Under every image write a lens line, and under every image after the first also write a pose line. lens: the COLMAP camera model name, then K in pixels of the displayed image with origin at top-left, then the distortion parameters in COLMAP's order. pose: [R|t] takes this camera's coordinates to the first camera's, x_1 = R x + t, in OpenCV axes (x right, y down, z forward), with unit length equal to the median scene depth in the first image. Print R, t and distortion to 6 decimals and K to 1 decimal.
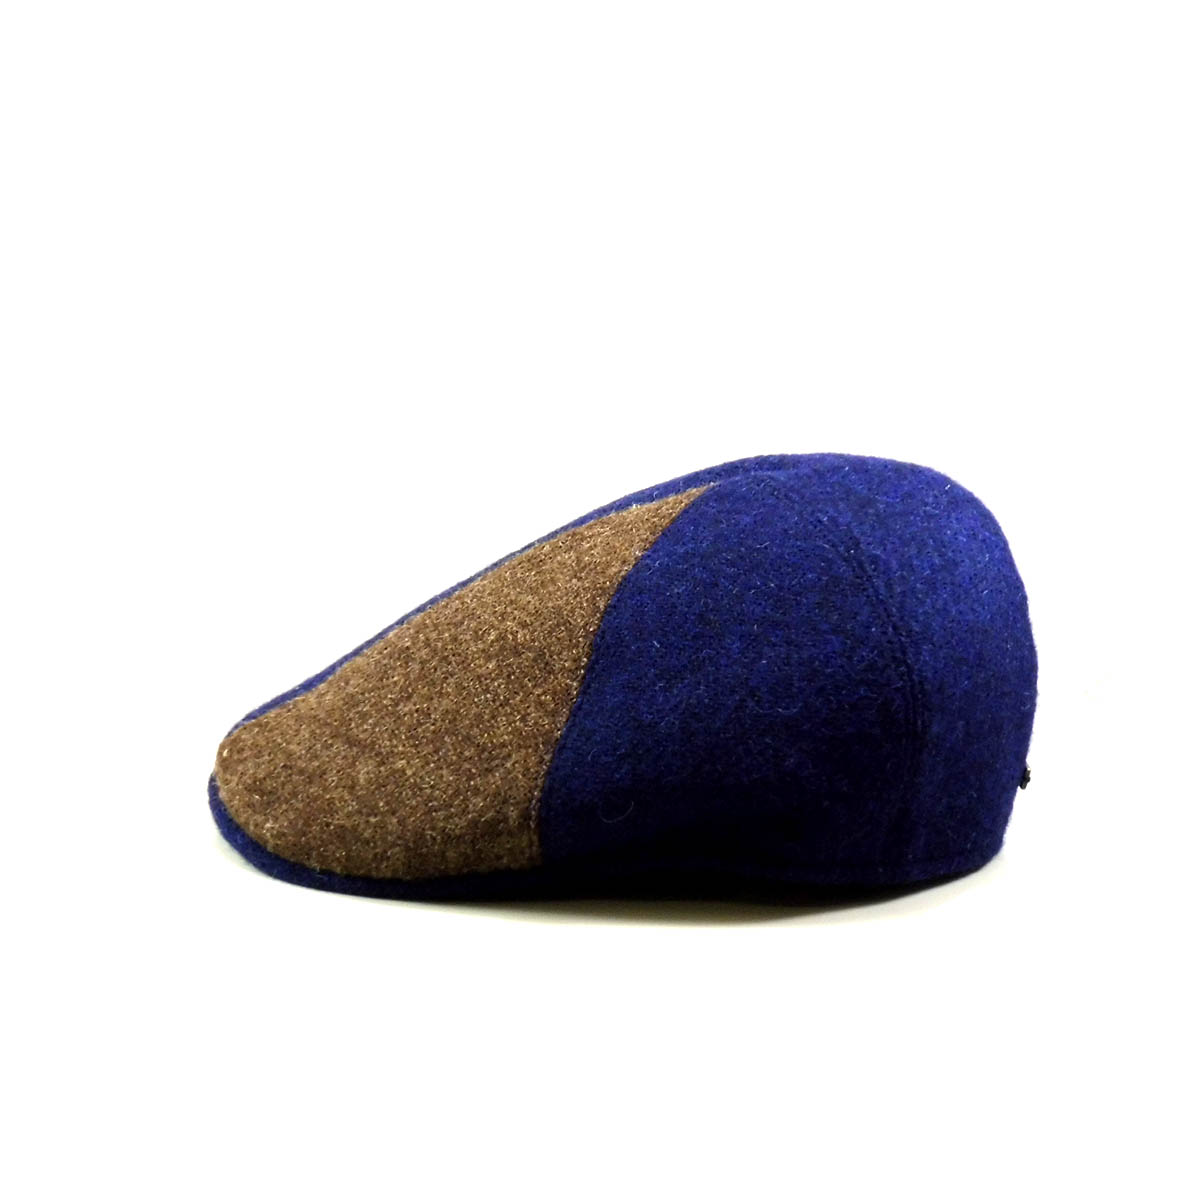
lens RADIAL K [[4215.4, 0, 600.0], [0, 4215.4, 600.0], [0, 0, 1]] dist [0.118330, -0.838497]
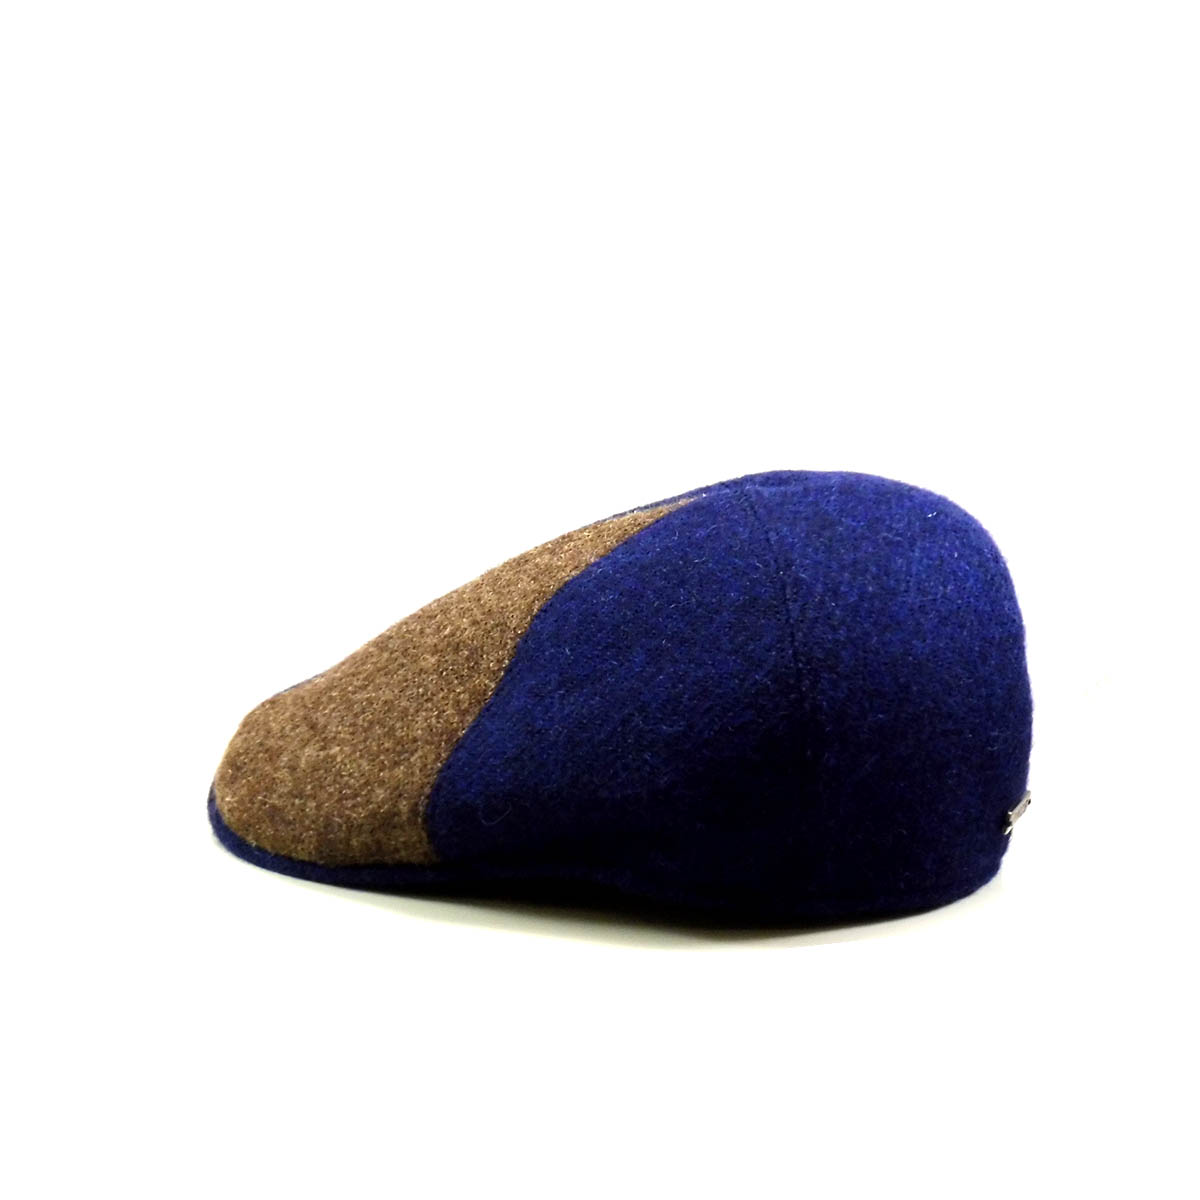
lens RADIAL K [[4215.4, 0, 600.0], [0, 4215.4, 600.0], [0, 0, 1]] dist [0.118330, -0.838497]
pose [[0.943184, 0.072645, -0.324231, 0.343686], [-0.070861, 0.997336, 0.017322, -0.019510], [0.324626, 0.006638, 0.945819, 0.060390]]
